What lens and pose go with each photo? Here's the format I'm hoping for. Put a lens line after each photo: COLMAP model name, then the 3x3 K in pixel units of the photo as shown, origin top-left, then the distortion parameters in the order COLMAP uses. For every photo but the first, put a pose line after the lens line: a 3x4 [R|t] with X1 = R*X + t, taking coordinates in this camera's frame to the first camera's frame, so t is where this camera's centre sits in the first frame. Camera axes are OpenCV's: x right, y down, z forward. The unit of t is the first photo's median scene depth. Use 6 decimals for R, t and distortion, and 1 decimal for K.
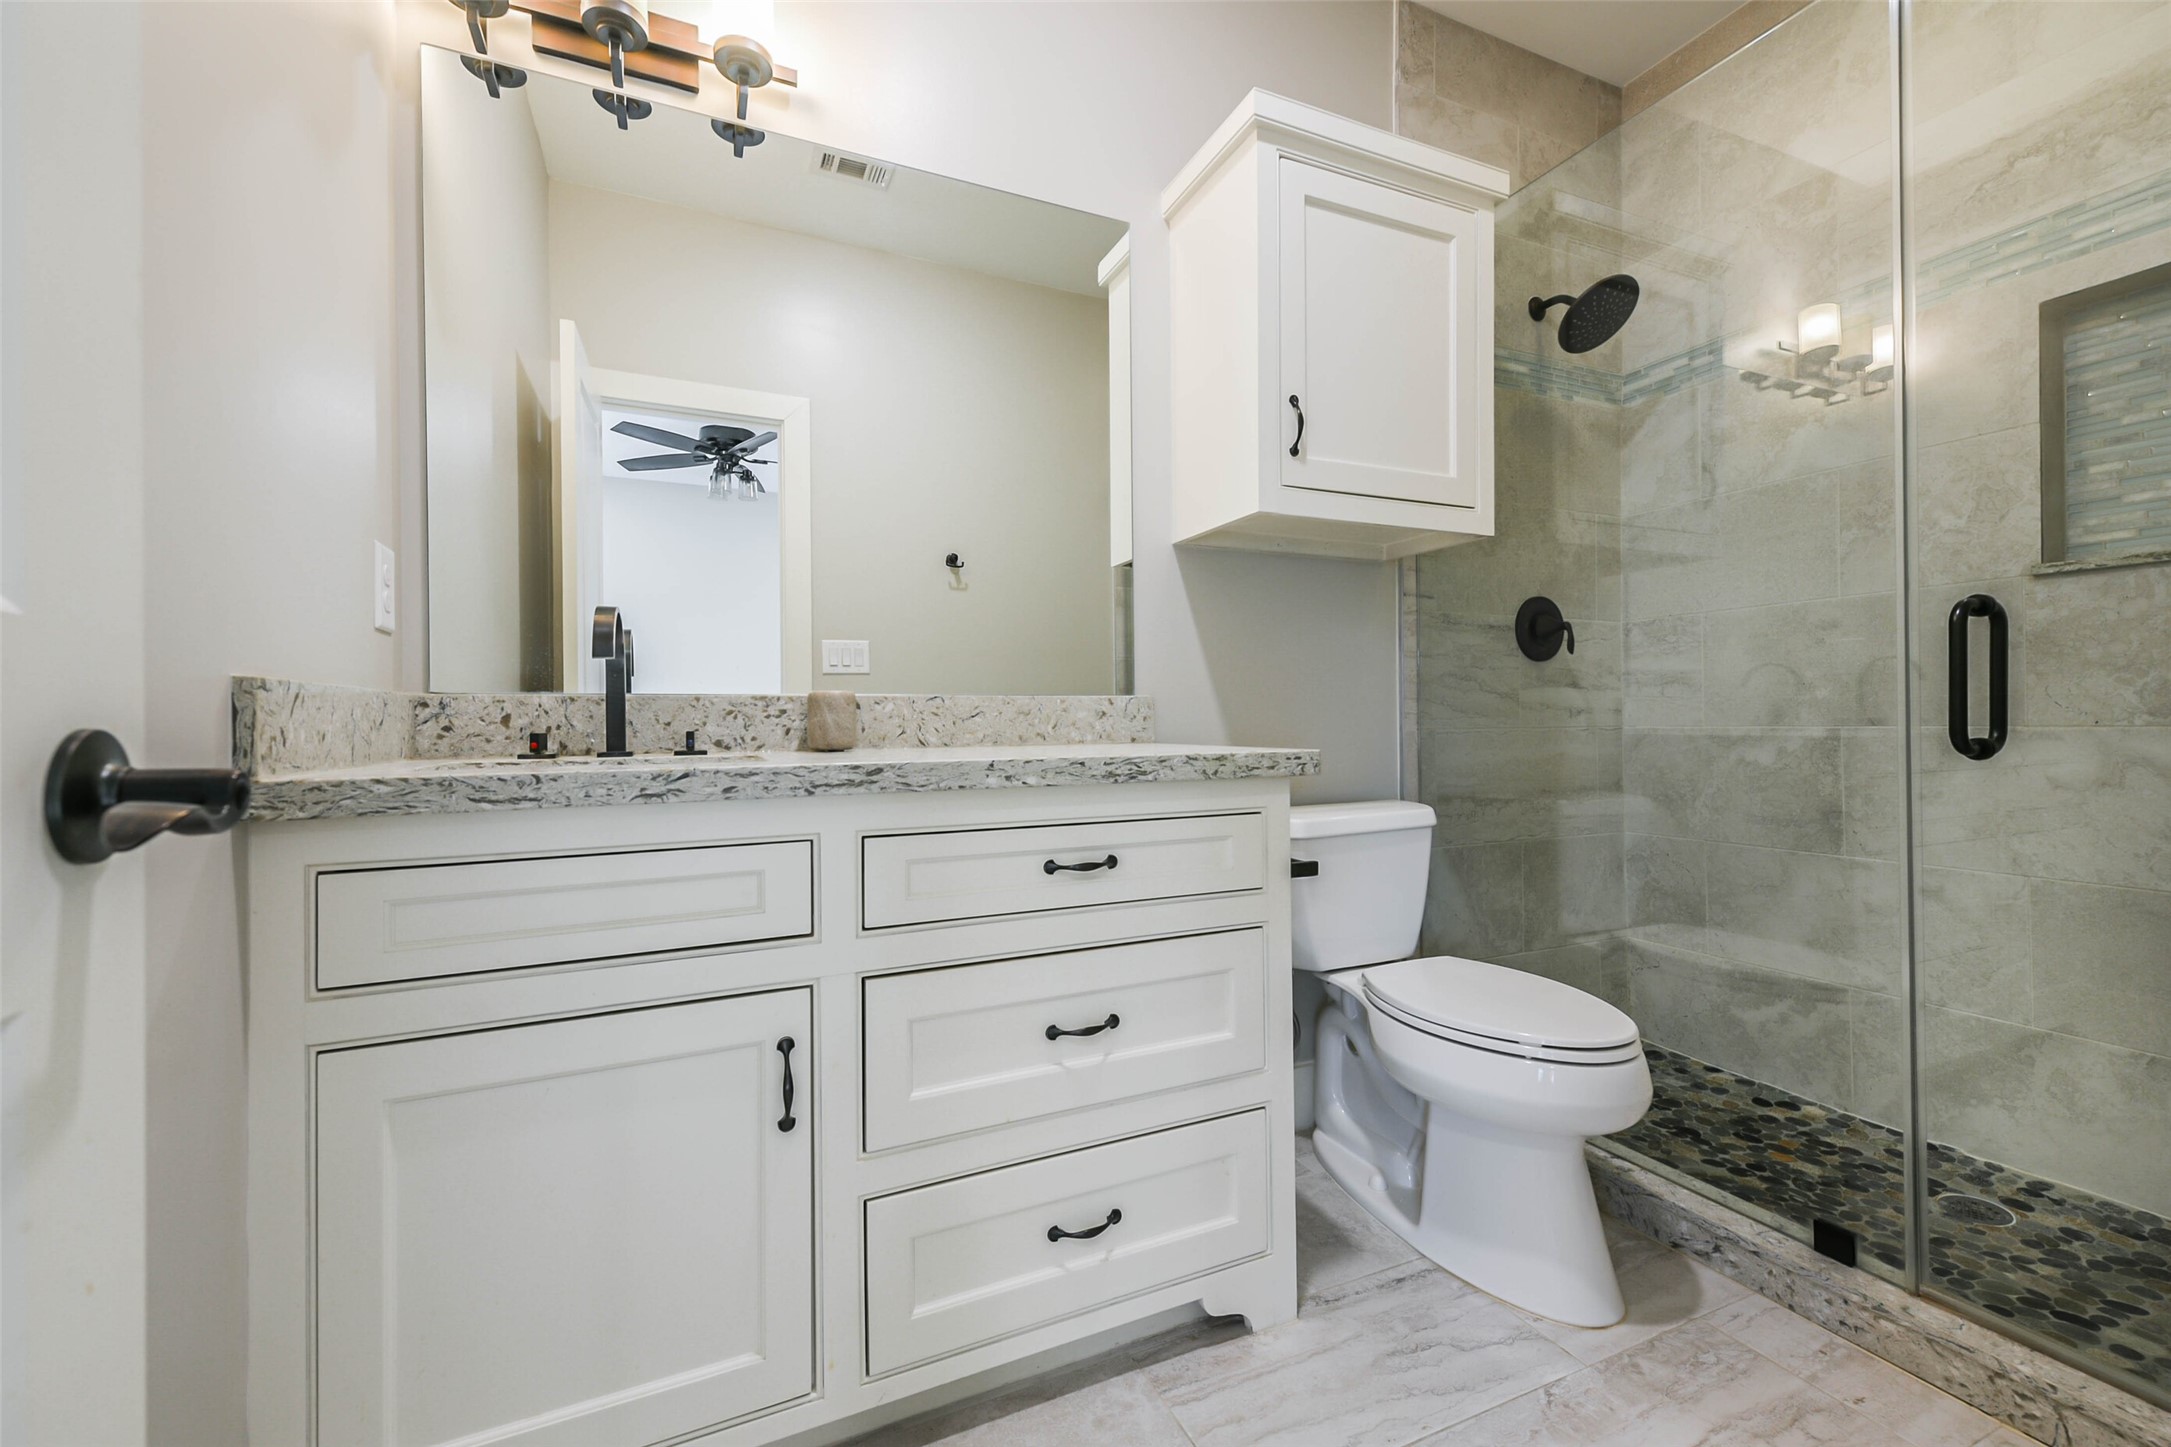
lens RADIAL K [[847.4, 0, 1078.3], [0, 847.4, 719.5], [0, 0, 1]] dist [0.028462, -0.009664]
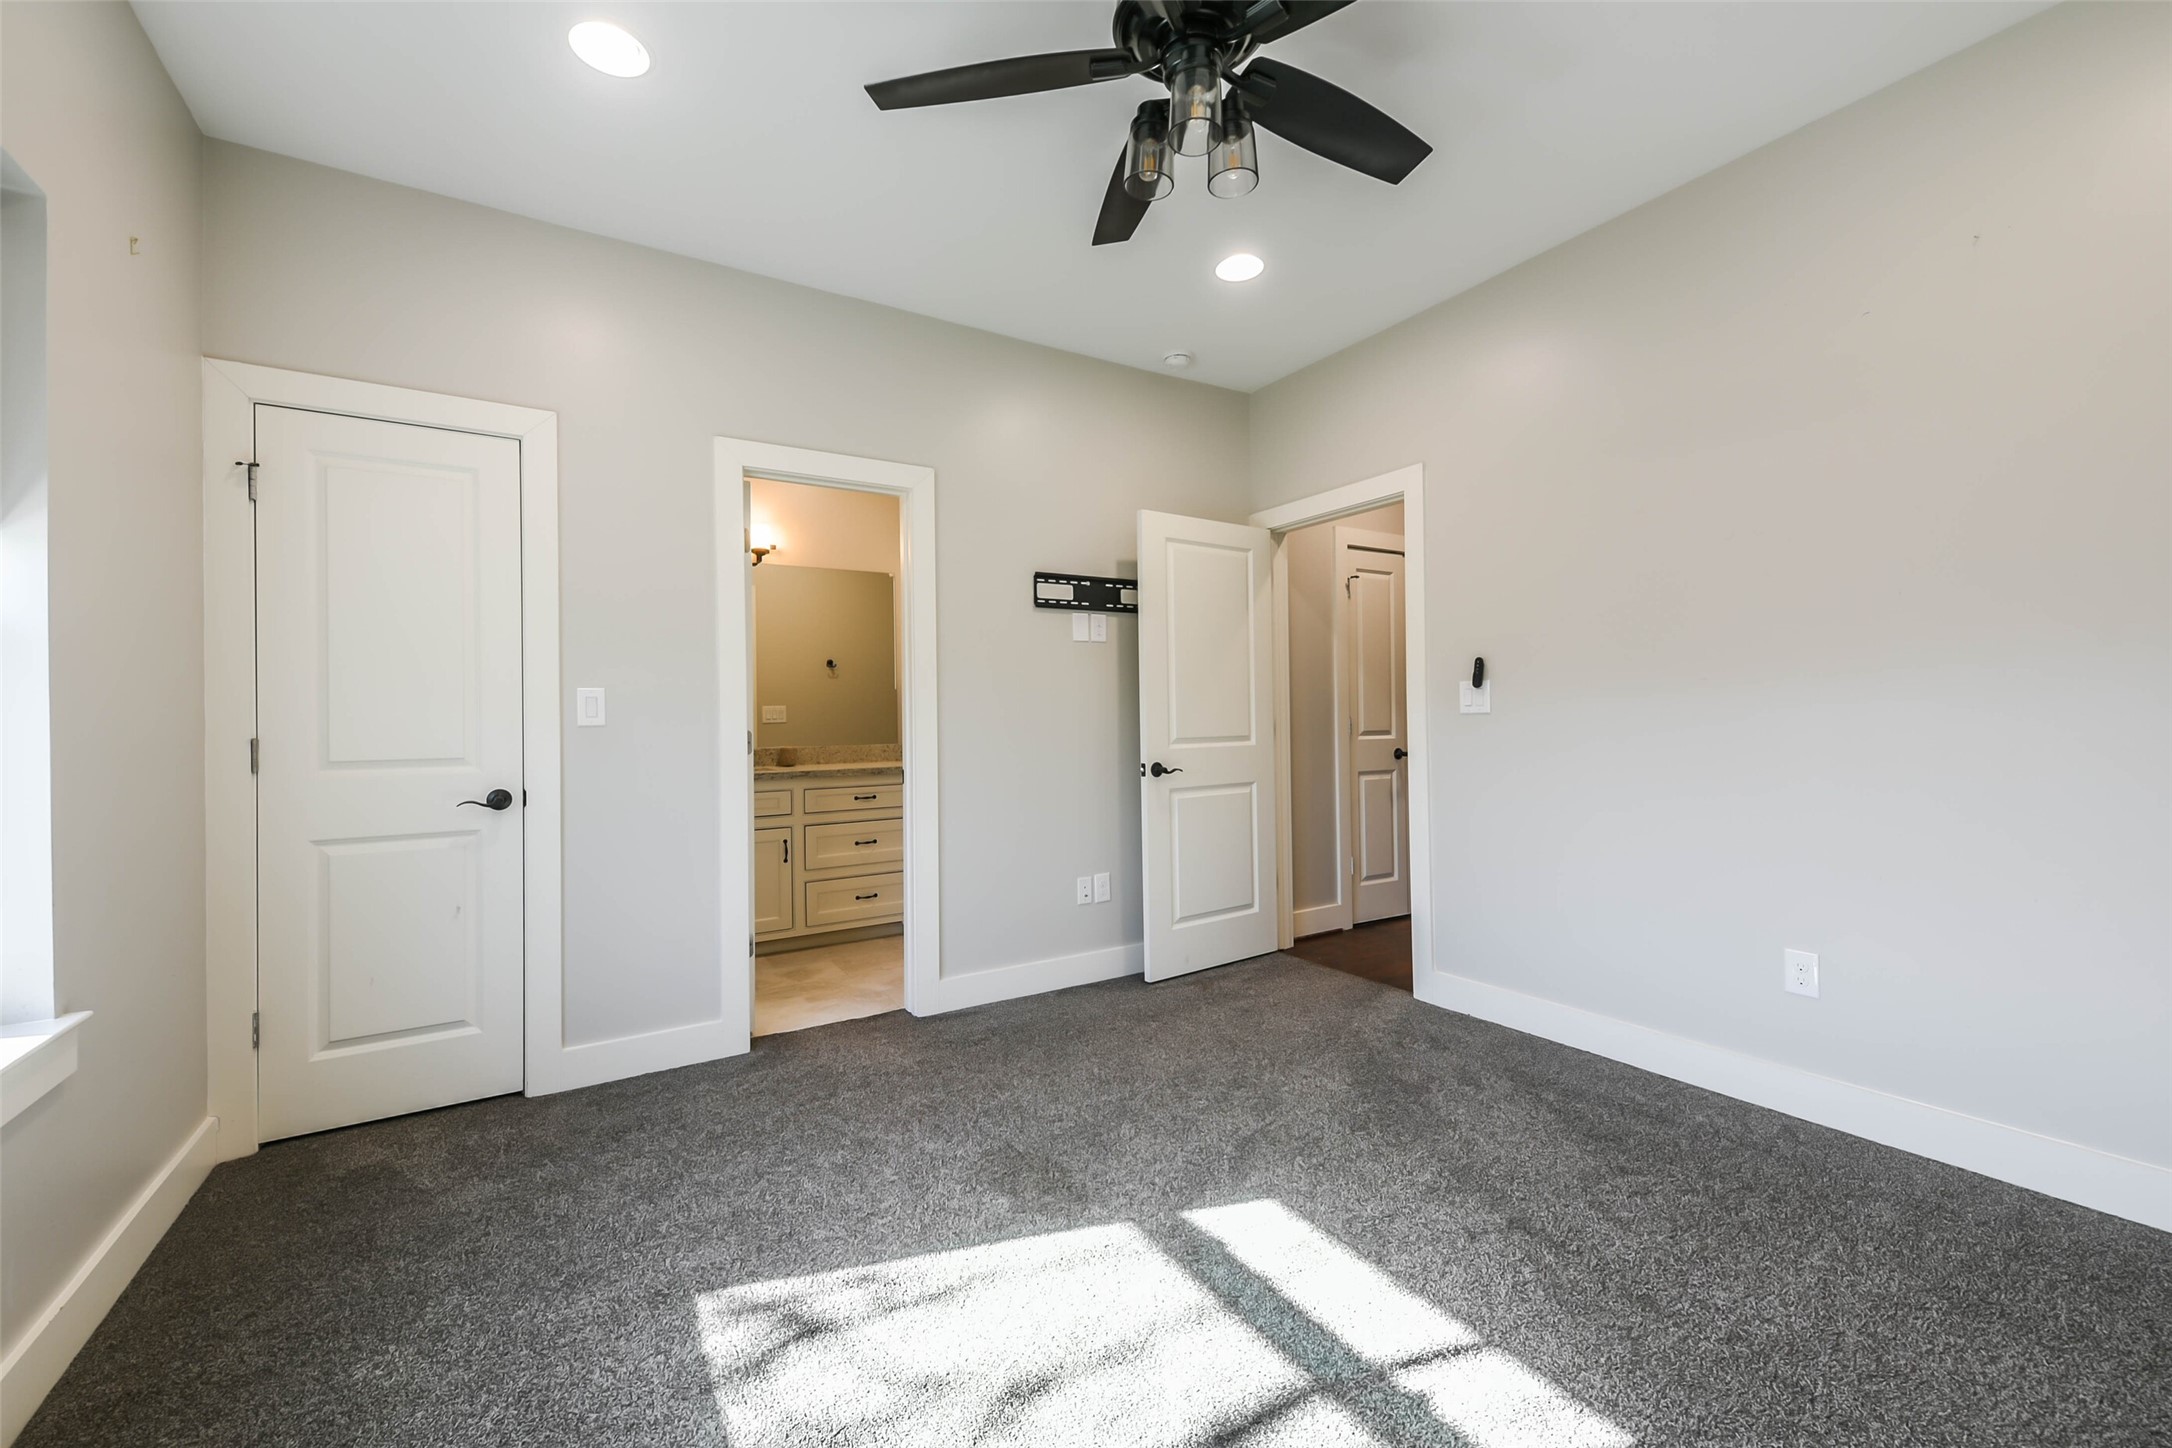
lens RADIAL K [[847.8, 0, 1078.8], [0, 847.8, 720.0], [0, 0, 1]] dist [0.028462, -0.009664]
pose [[0.991427, -0.002482, 0.130637, 0.439795], [0.001375, 0.999962, 0.008568, -0.192708], [-0.130654, -0.008315, 0.991393, -2.743160]]
